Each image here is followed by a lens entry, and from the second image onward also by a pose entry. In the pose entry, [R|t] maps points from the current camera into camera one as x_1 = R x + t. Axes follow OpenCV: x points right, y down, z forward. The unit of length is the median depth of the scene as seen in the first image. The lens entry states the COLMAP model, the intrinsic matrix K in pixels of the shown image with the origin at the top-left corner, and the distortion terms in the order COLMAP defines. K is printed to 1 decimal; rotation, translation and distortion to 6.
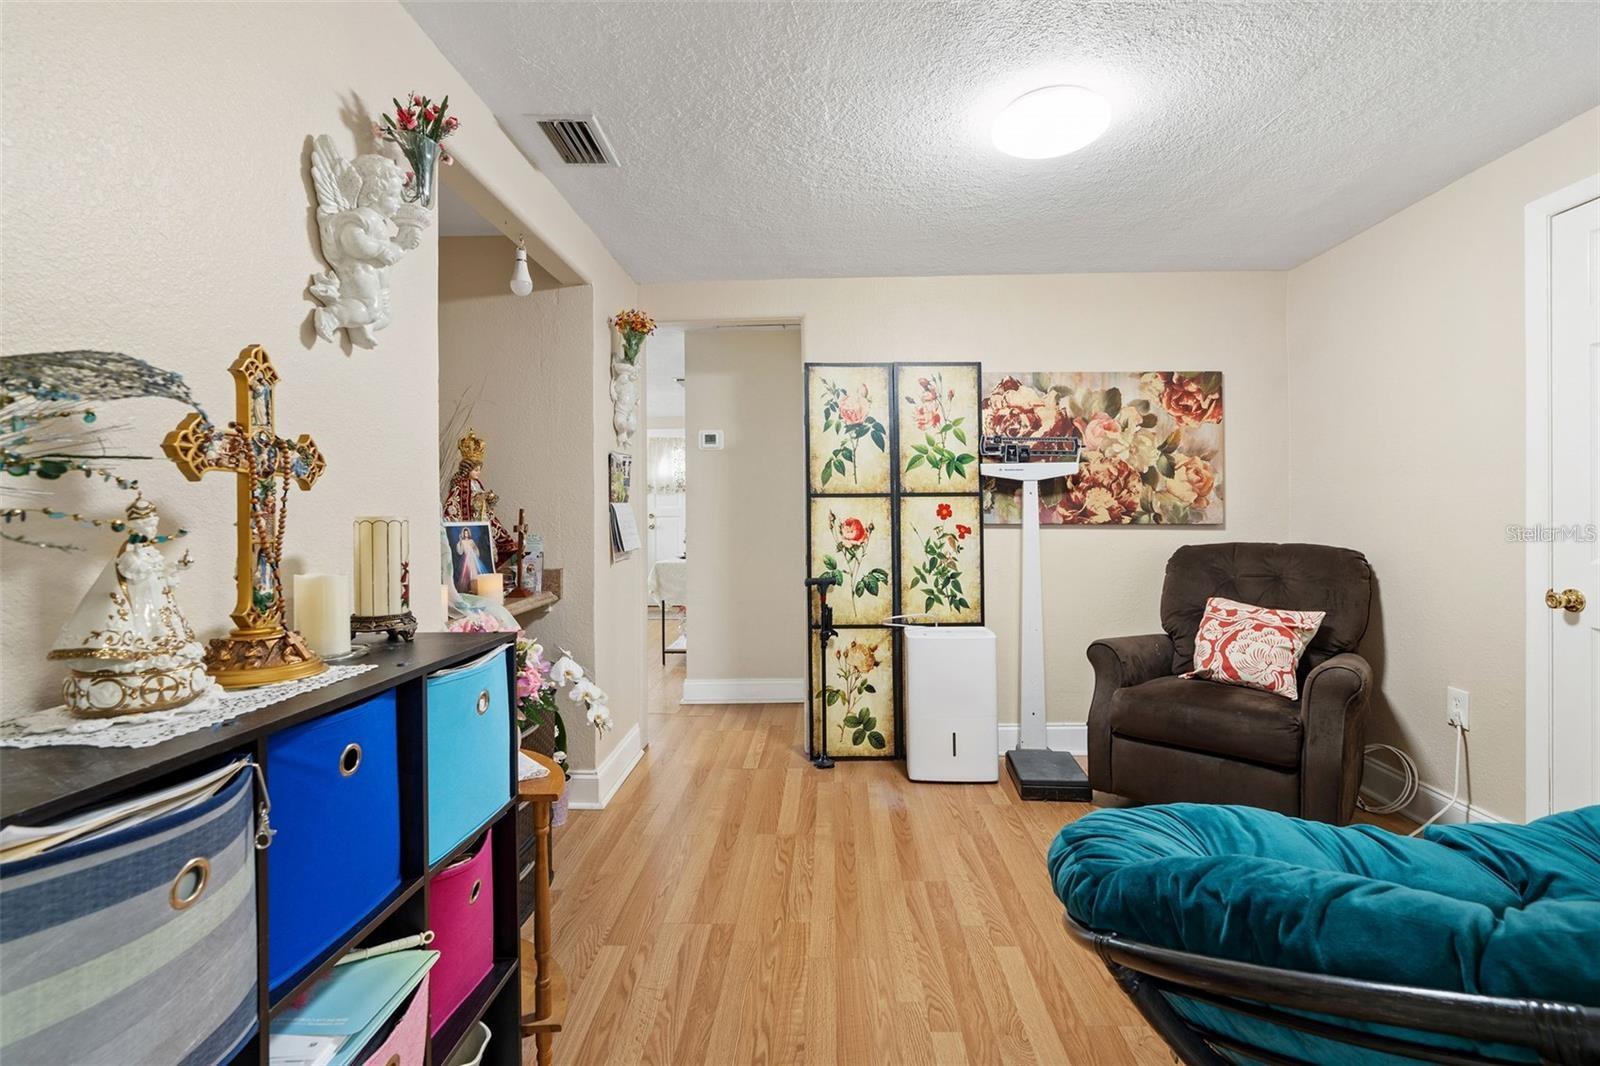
lens RADIAL K [[740.0, 0, 799.9], [0, 740.0, 523.0], [0, 0, 1]] dist [-0.011887, 0.001574]
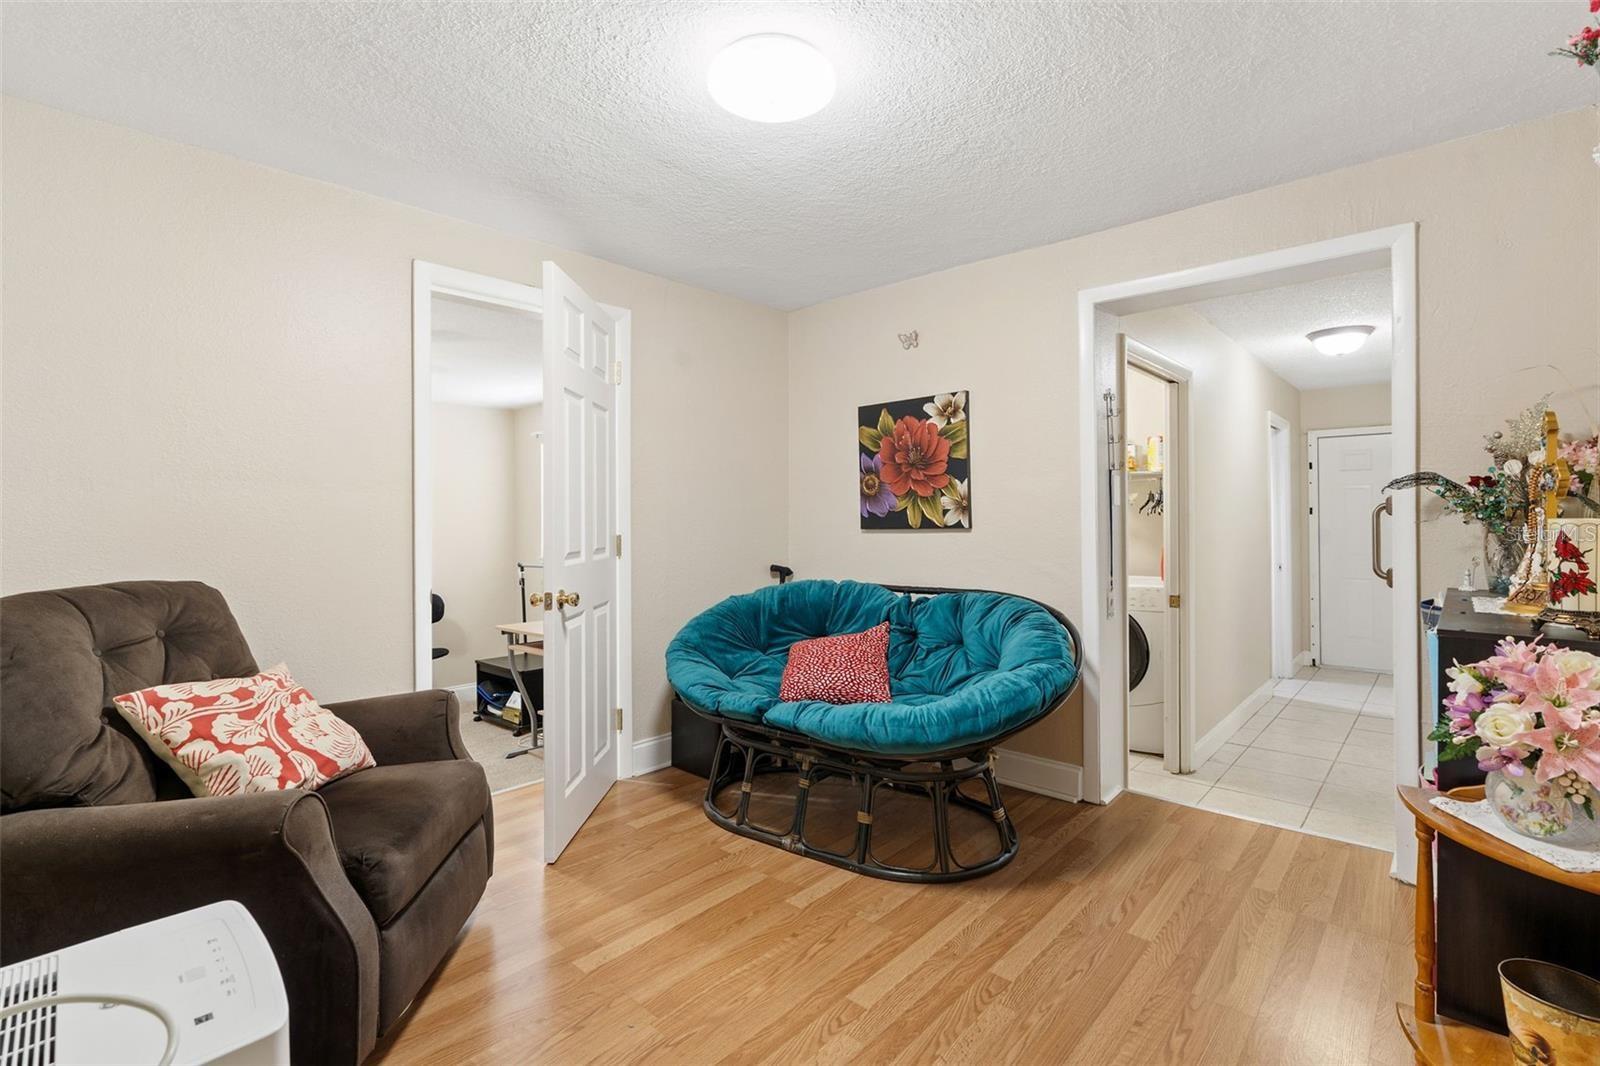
lens RADIAL K [[740.0, 0, 798.5], [0, 740.0, 527.1], [0, 0, 1]] dist [-0.011887, 0.001574]
pose [[-0.775043, 0.010266, 0.631826, -0.278750], [0.018830, 0.999799, 0.006853, -0.021542], [-0.631628, 0.017209, -0.775080, 1.988944]]
